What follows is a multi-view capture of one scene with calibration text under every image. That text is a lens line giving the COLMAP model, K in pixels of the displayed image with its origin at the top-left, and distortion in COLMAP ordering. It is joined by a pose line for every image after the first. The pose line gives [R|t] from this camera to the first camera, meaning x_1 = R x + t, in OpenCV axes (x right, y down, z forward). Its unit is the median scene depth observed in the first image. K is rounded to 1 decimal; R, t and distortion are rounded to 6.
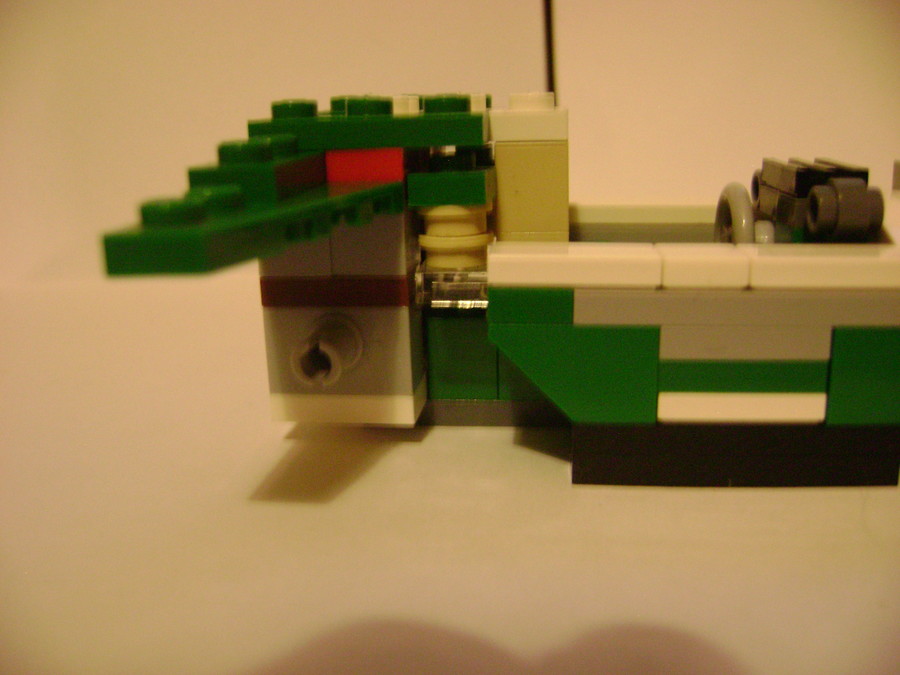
lens RADIAL K [[926.8, 0, 450.0], [0, 926.8, 337.5], [0, 0, 1]] dist [-0.221084, 0.482040]
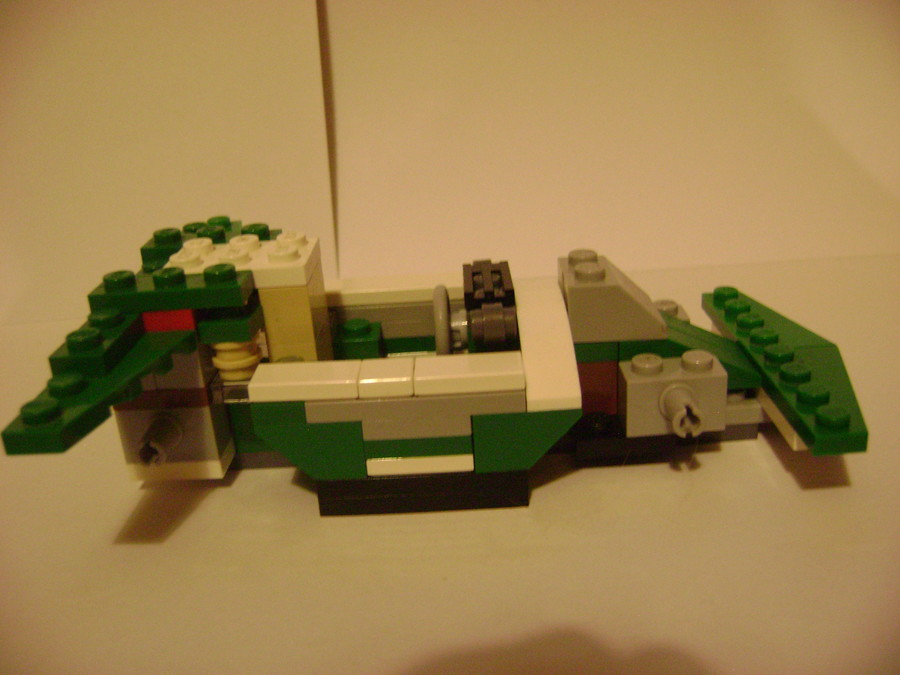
lens RADIAL K [[926.8, 0, 450.0], [0, 926.8, 337.5], [0, 0, 1]] dist [-0.221084, 0.482040]
pose [[0.994398, -0.068933, 0.080135, 0.243610], [0.058968, 0.990938, 0.120682, -0.311784], [-0.087728, -0.115280, 0.989451, -0.523144]]
